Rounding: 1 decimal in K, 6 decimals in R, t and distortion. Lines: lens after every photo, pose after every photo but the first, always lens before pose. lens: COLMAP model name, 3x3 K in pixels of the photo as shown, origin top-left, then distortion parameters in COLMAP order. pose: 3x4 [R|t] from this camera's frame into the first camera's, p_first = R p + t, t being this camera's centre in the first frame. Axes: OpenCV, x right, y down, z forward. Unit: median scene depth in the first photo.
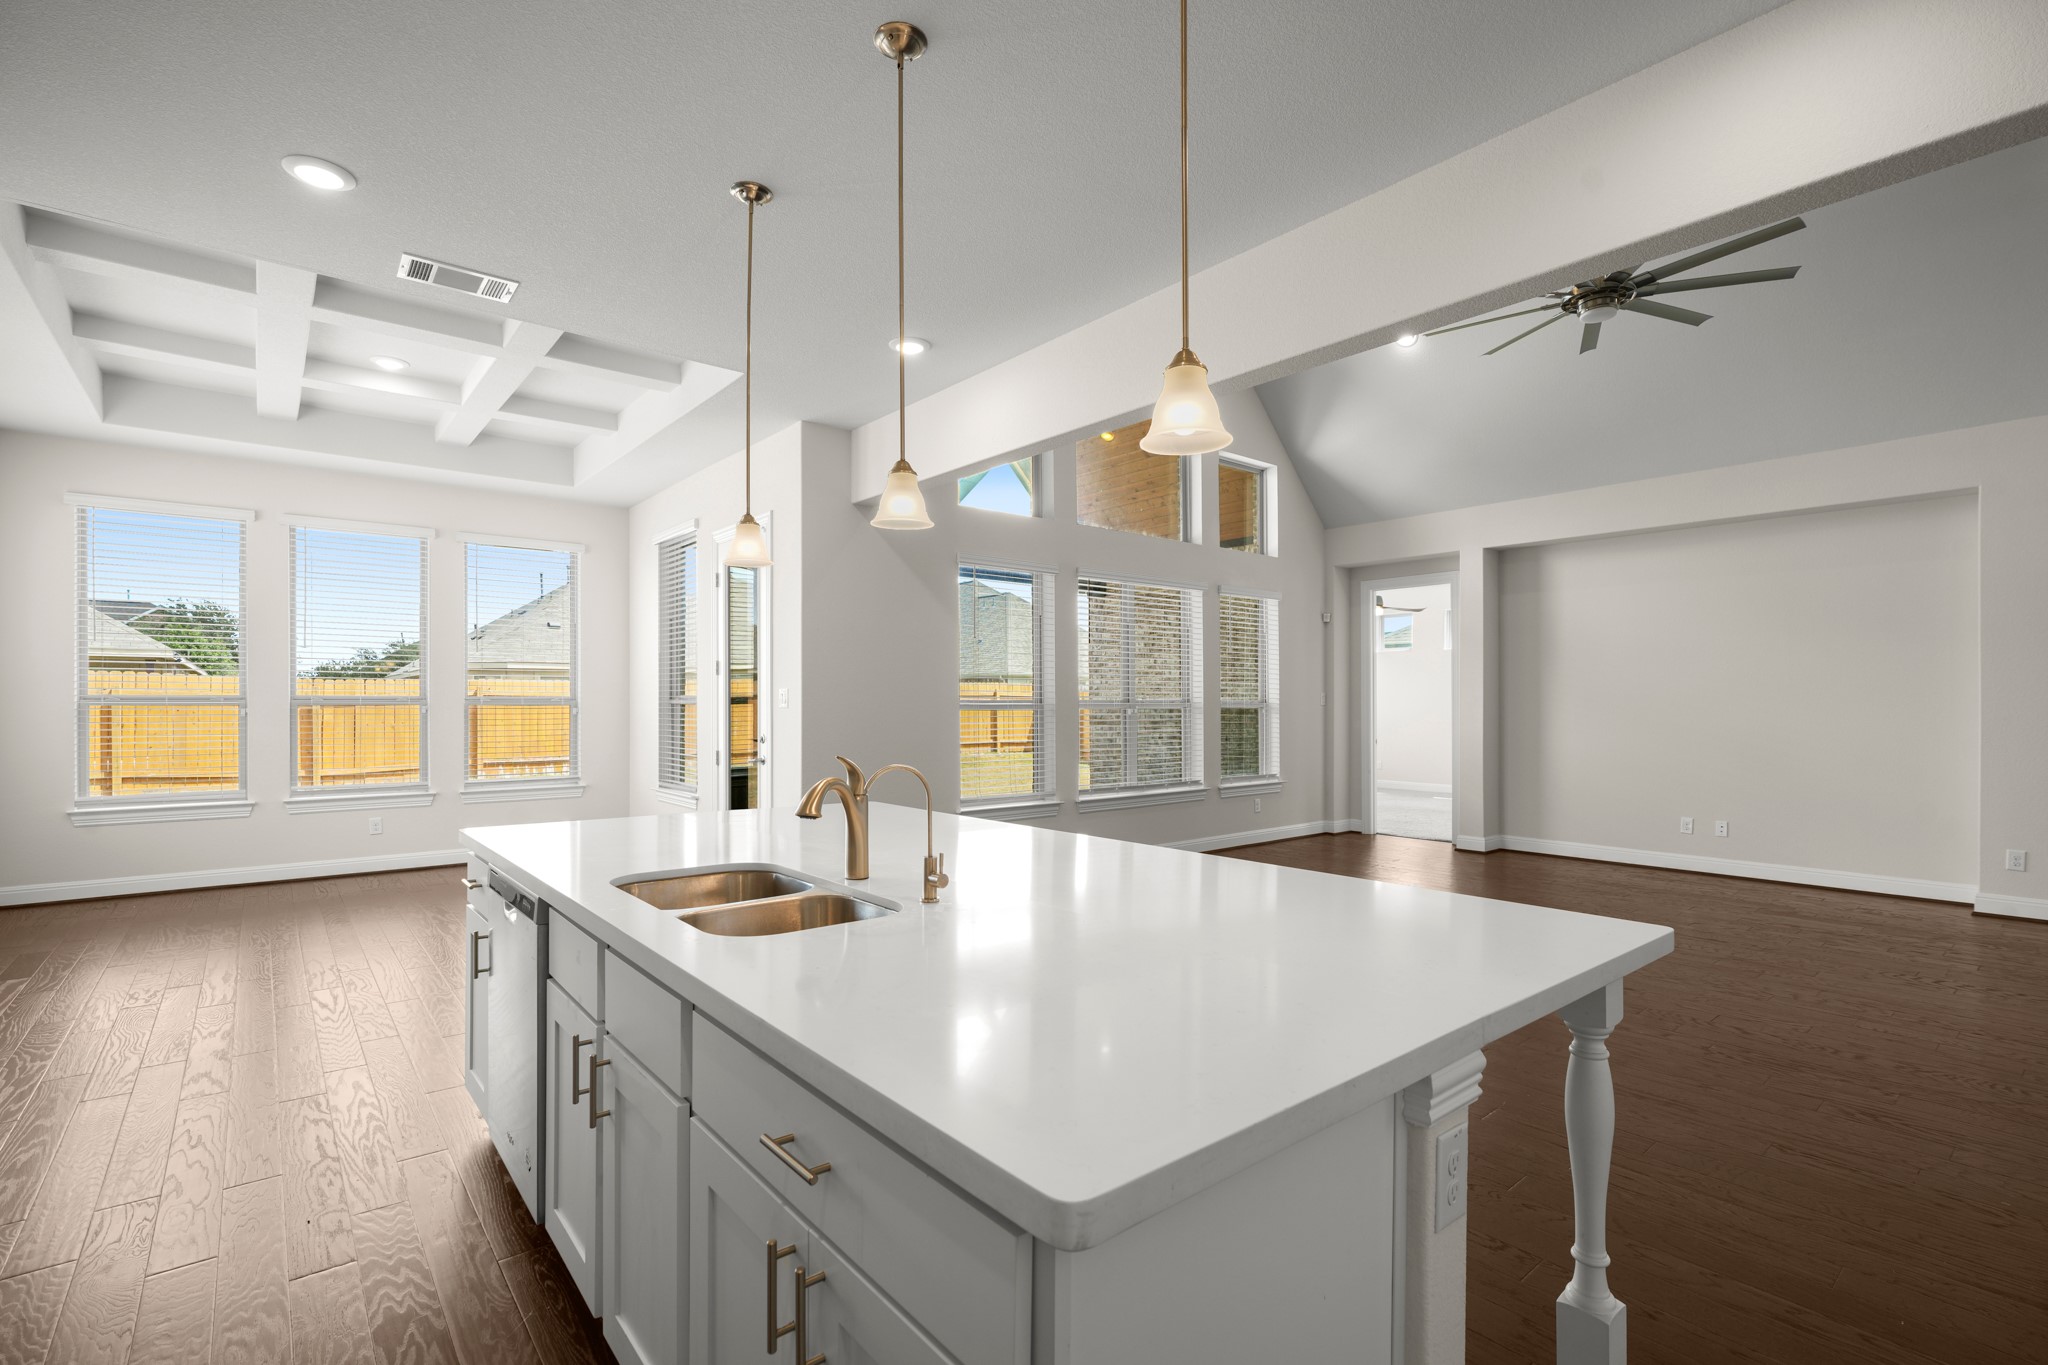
lens RADIAL K [[937.9, 0, 1039.8], [0, 937.9, 693.5], [0, 0, 1]] dist [0.018123, 0.000234]
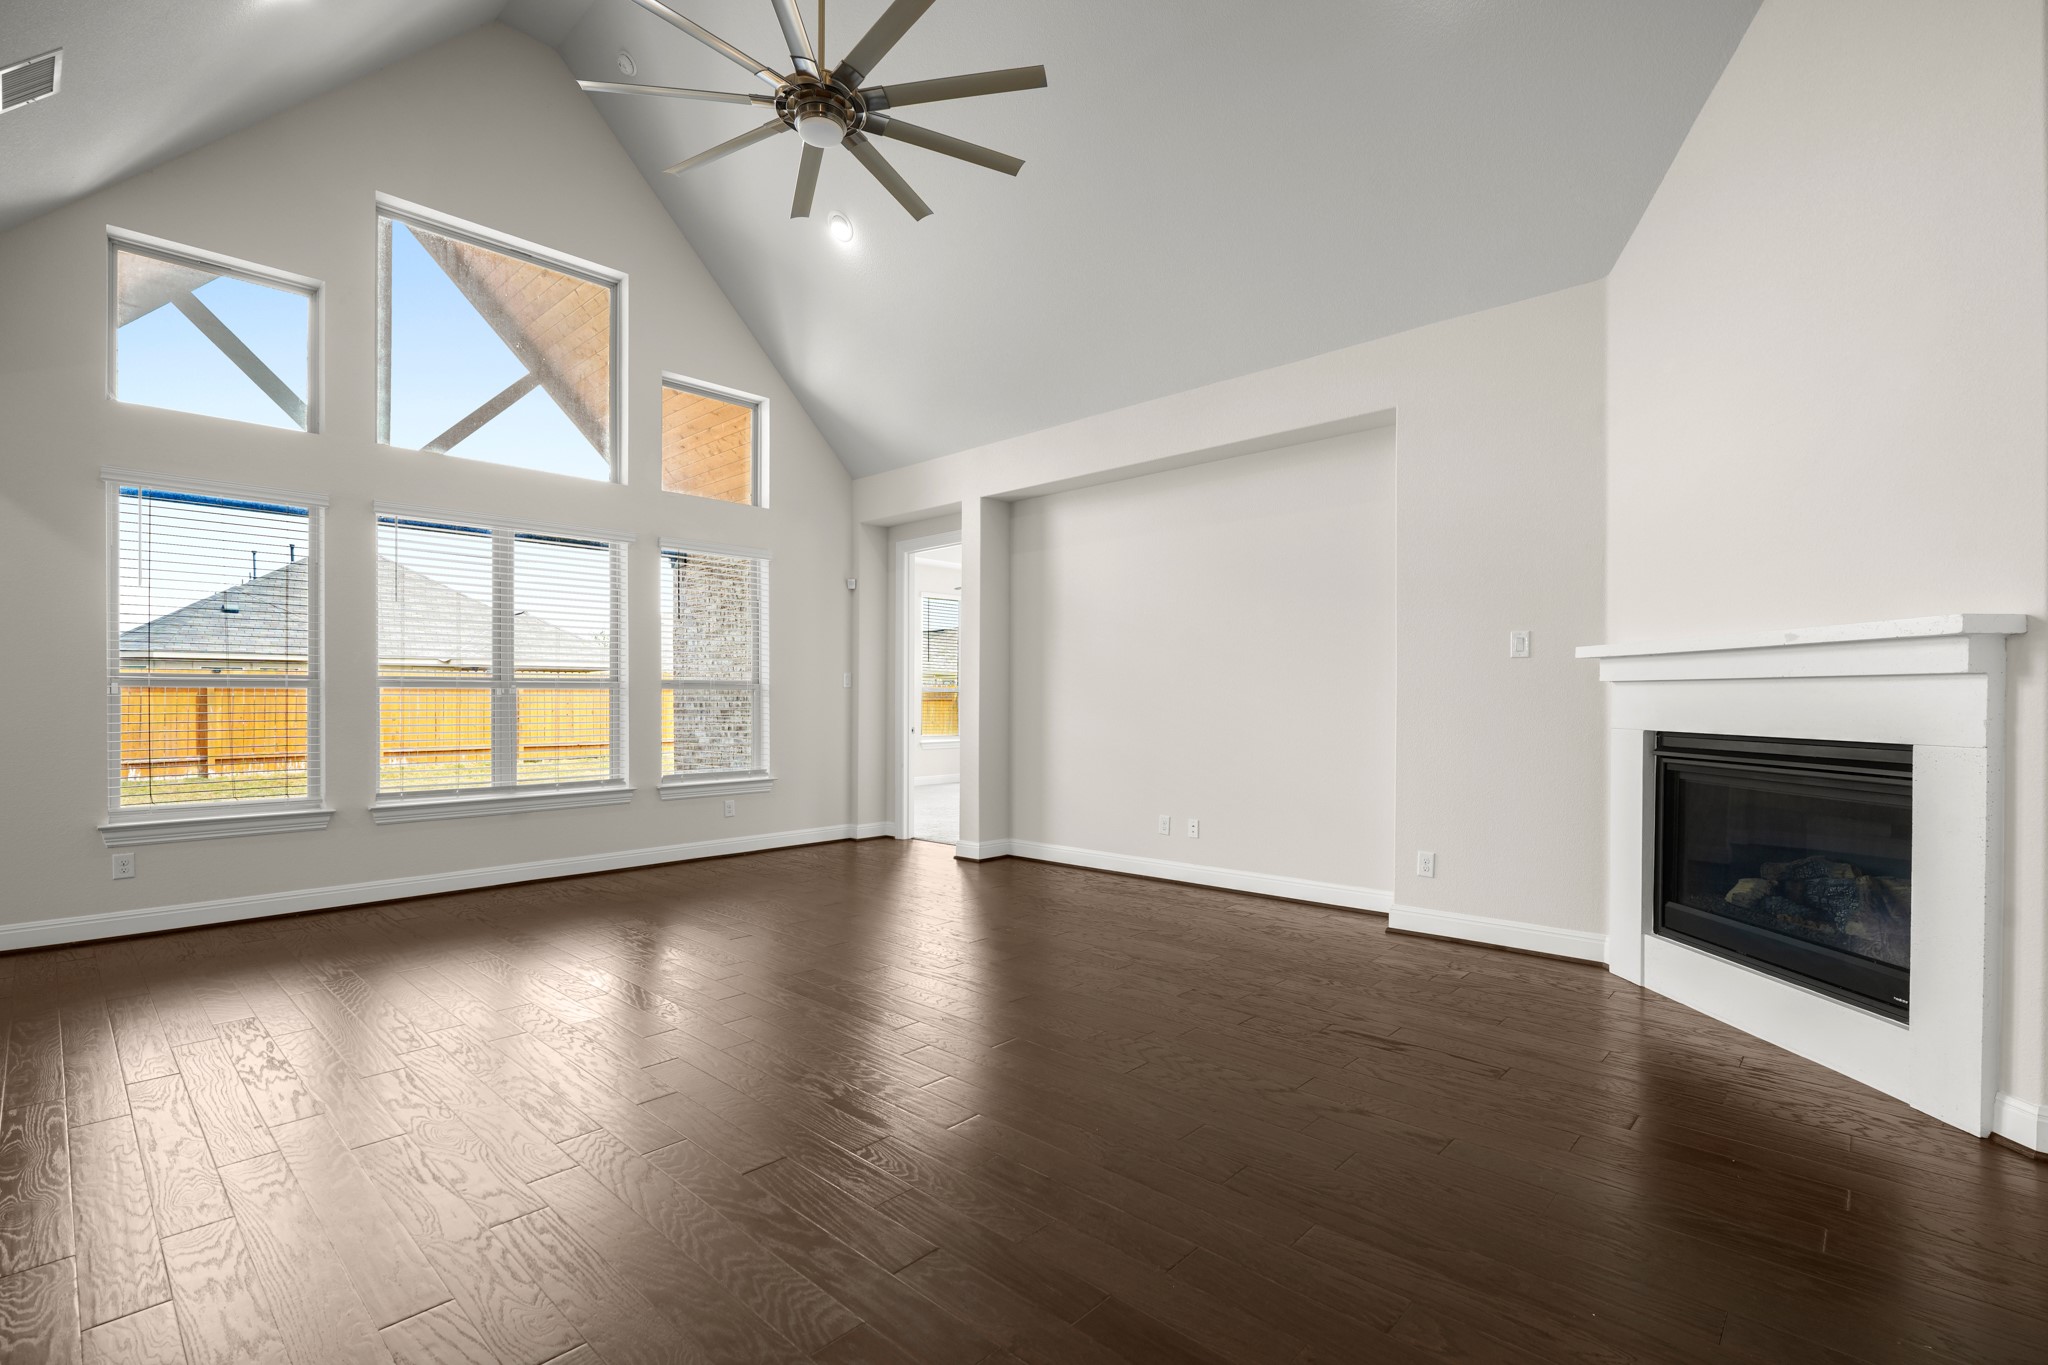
lens RADIAL K [[930.7, 0, 1023.2], [0, 930.7, 695.6], [0, 0, 1]] dist [-0.009695, 0.000257]
pose [[0.994693, -0.002804, 0.102845, 0.405325], [0.002506, 0.999992, 0.003024, 0.018933], [-0.102852, -0.002750, 0.994693, 0.166217]]
